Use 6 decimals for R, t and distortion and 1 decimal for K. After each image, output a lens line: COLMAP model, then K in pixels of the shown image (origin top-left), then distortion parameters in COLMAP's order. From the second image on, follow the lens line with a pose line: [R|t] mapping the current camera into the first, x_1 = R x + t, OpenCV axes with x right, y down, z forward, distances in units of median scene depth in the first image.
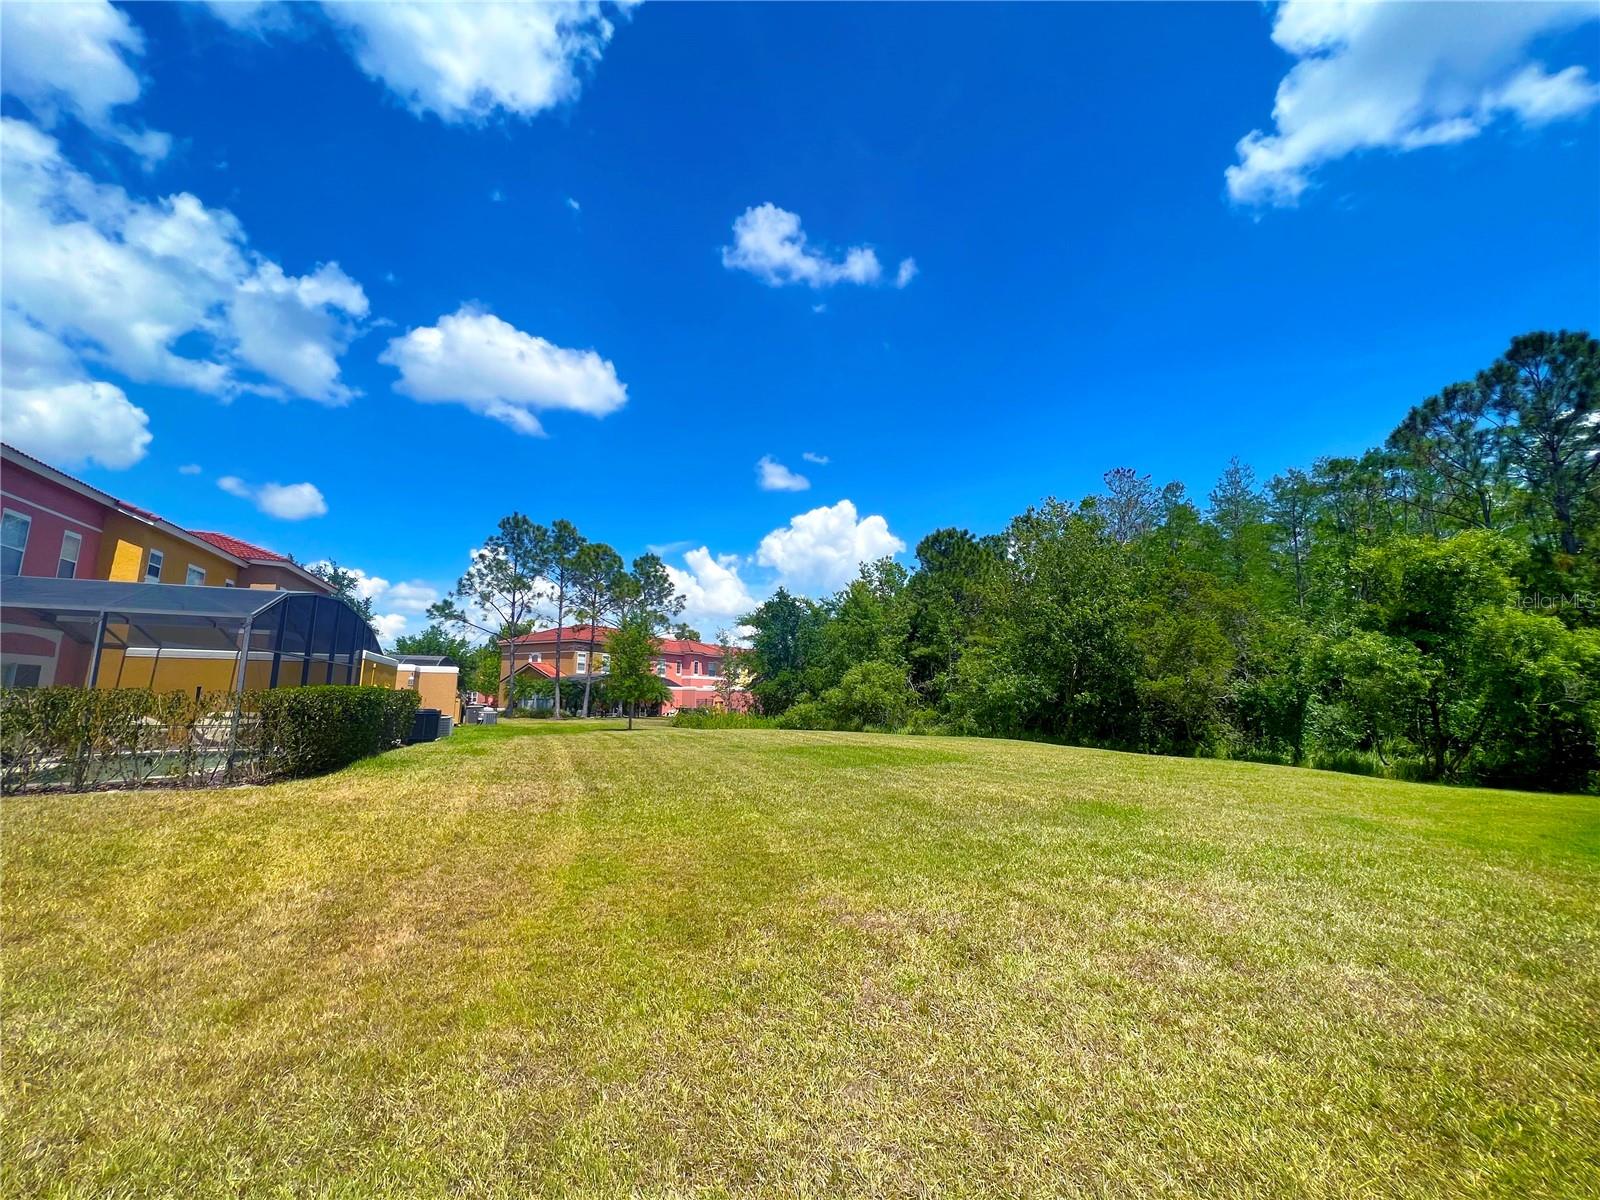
lens RADIAL K [[623.3, 0, 800.0], [0, 623.3, 600.0], [0, 0, 1]] dist [-0.025177, 0.007173]
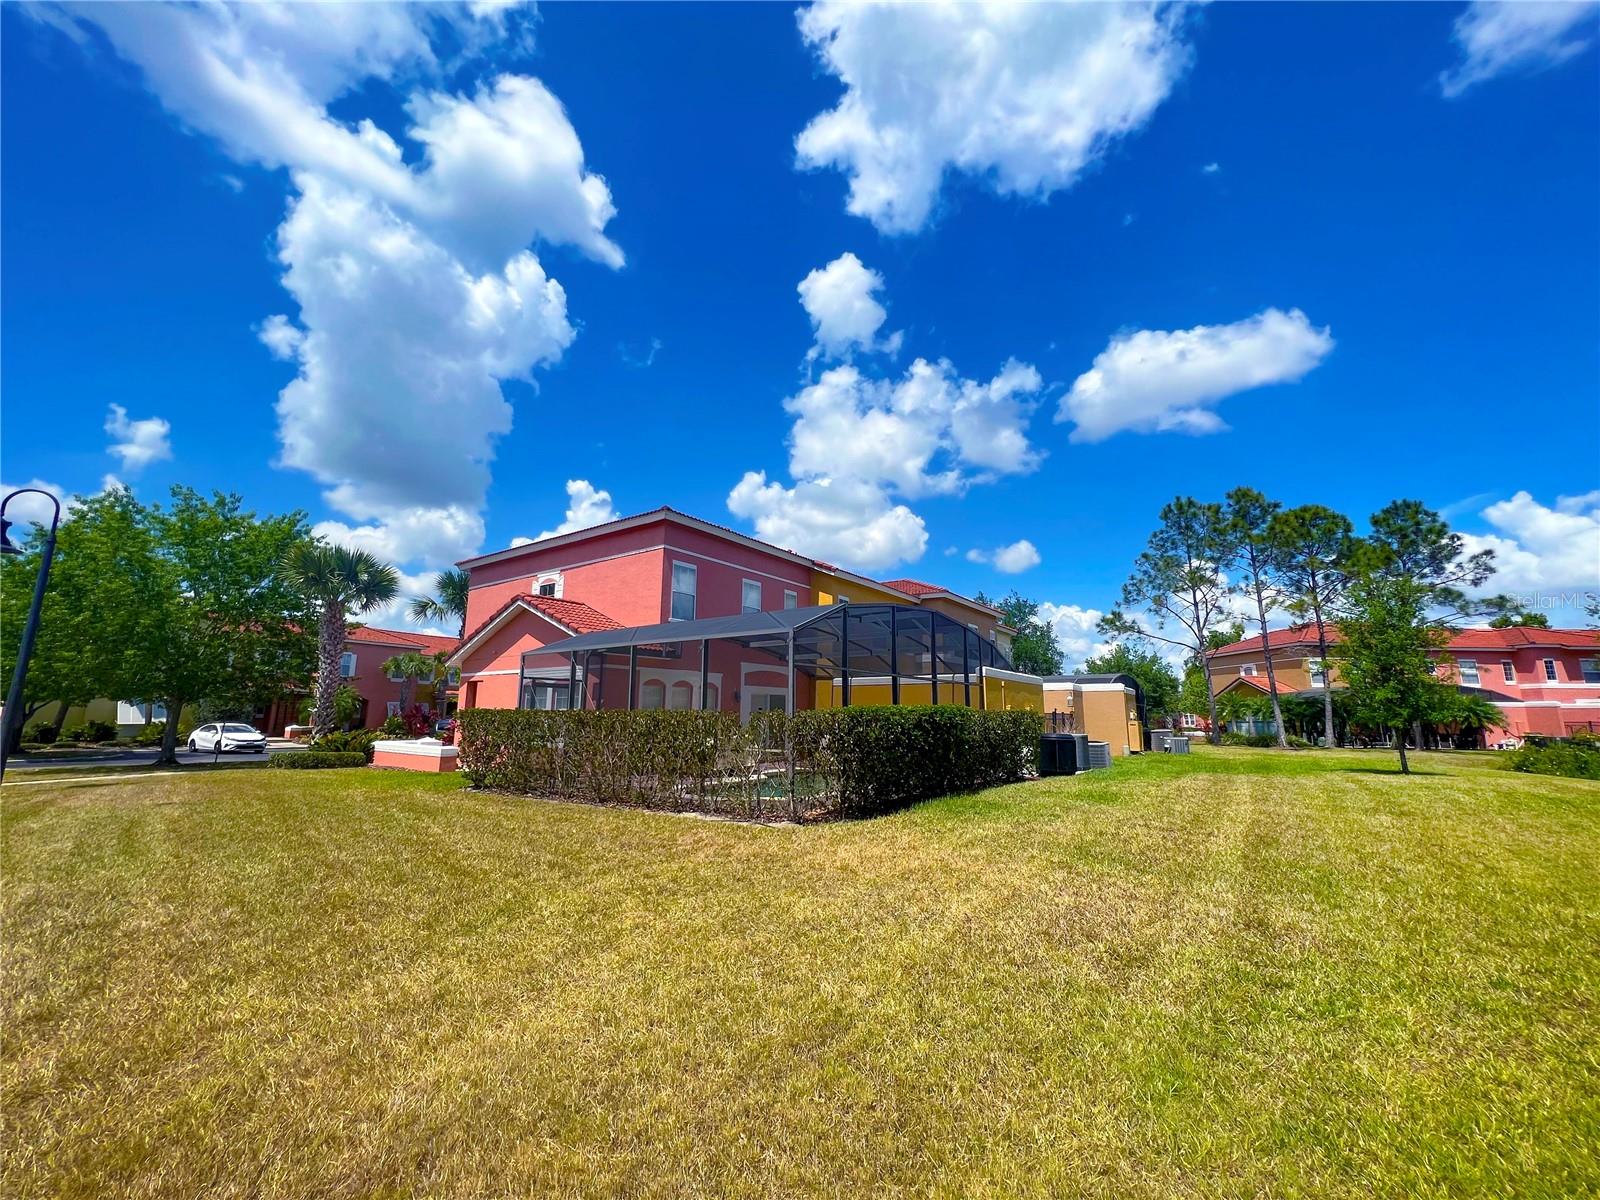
lens RADIAL K [[623.3, 0, 800.0], [0, 623.3, 600.0], [0, 0, 1]] dist [-0.025177, 0.007173]
pose [[0.497661, -0.158526, -0.852762, -0.022123], [0.128806, 0.985762, -0.108082, 0.019362], [0.857755, -0.056053, 0.510994, 0.124274]]
